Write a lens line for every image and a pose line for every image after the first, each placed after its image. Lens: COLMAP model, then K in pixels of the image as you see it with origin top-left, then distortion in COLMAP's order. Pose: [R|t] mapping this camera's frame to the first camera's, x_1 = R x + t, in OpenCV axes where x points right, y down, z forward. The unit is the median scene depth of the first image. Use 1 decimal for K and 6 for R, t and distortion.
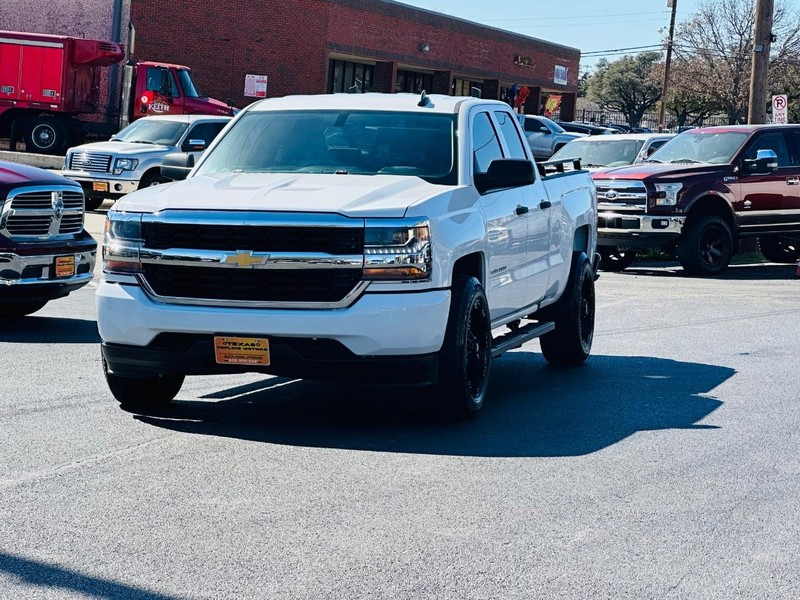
lens RADIAL K [[2341.3, 0, 398.0], [0, 2341.3, 302.0], [0, 0, 1]] dist [0.041936, 0.000000]
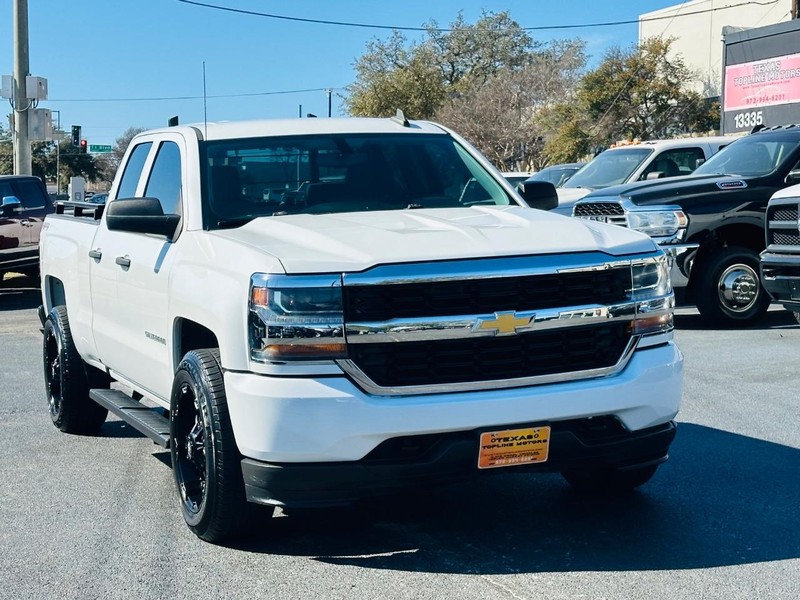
lens RADIAL K [[1567.5, 0, 398.9], [0, 1567.5, 292.4], [0, 0, 1]] dist [0.132702, 0.000000]
pose [[0.801969, -0.089084, 0.590686, -0.364652], [0.094015, 0.995317, 0.022466, -0.040106], [-0.589921, 0.037516, 0.806589, 0.591956]]
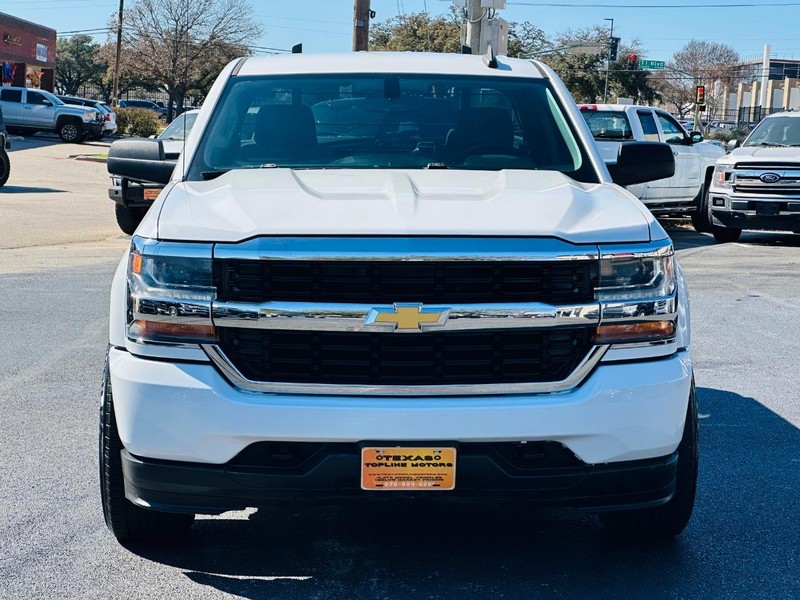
lens RADIAL K [[1836.8, 0, 405.7], [0, 1836.8, 301.9], [0, 0, 1]] dist [0.171552, 0.000000]
pose [[0.951063, -0.038834, 0.306548, -0.201326], [0.028348, 0.998853, 0.038585, -0.038668], [-0.307695, -0.028007, 0.951073, 0.523041]]
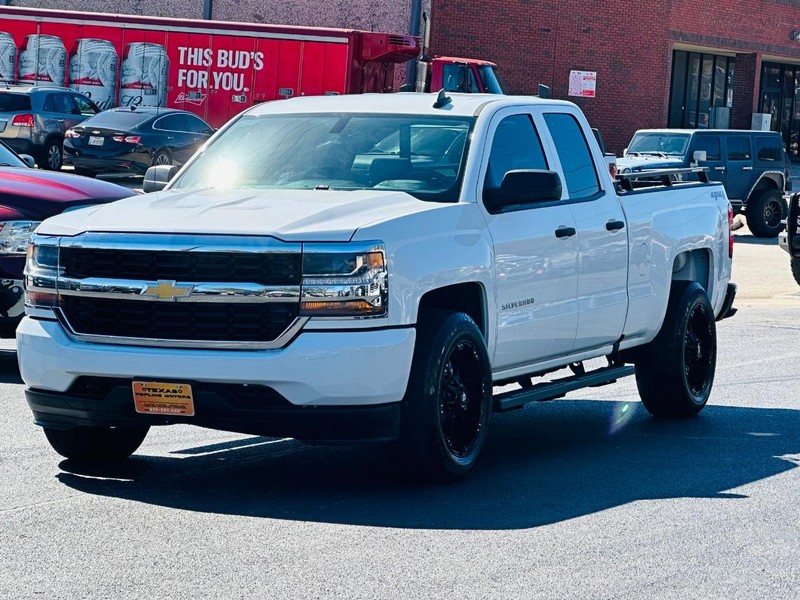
lens RADIAL K [[2728.9, 0, 401.6], [0, 2728.9, 302.7], [0, 0, 1]] dist [0.096327, 0.000000]
pose [[0.984857, 0.002893, -0.173345, 0.181109], [-0.004961, 0.999922, -0.011494, -0.002802], [0.173299, 0.012180, 0.984794, 0.037278]]
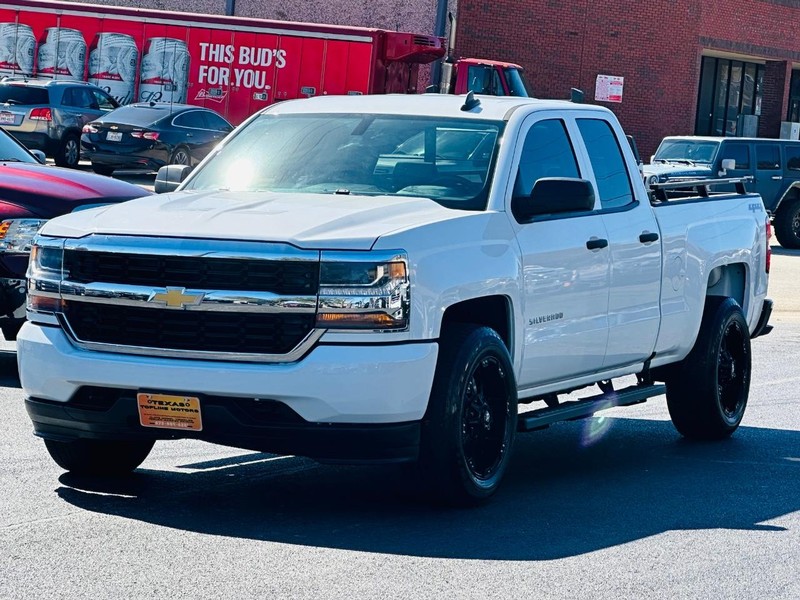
lens RADIAL K [[2728.9, 0, 394.8], [0, 2728.9, 300.3], [0, 0, 1]] dist [0.096327, 0.000000]
pose [[0.982919, 0.023269, -0.182562, 0.170815], [-0.025993, 0.999583, -0.012545, -0.007299], [0.182195, 0.017076, 0.983114, 0.088346]]
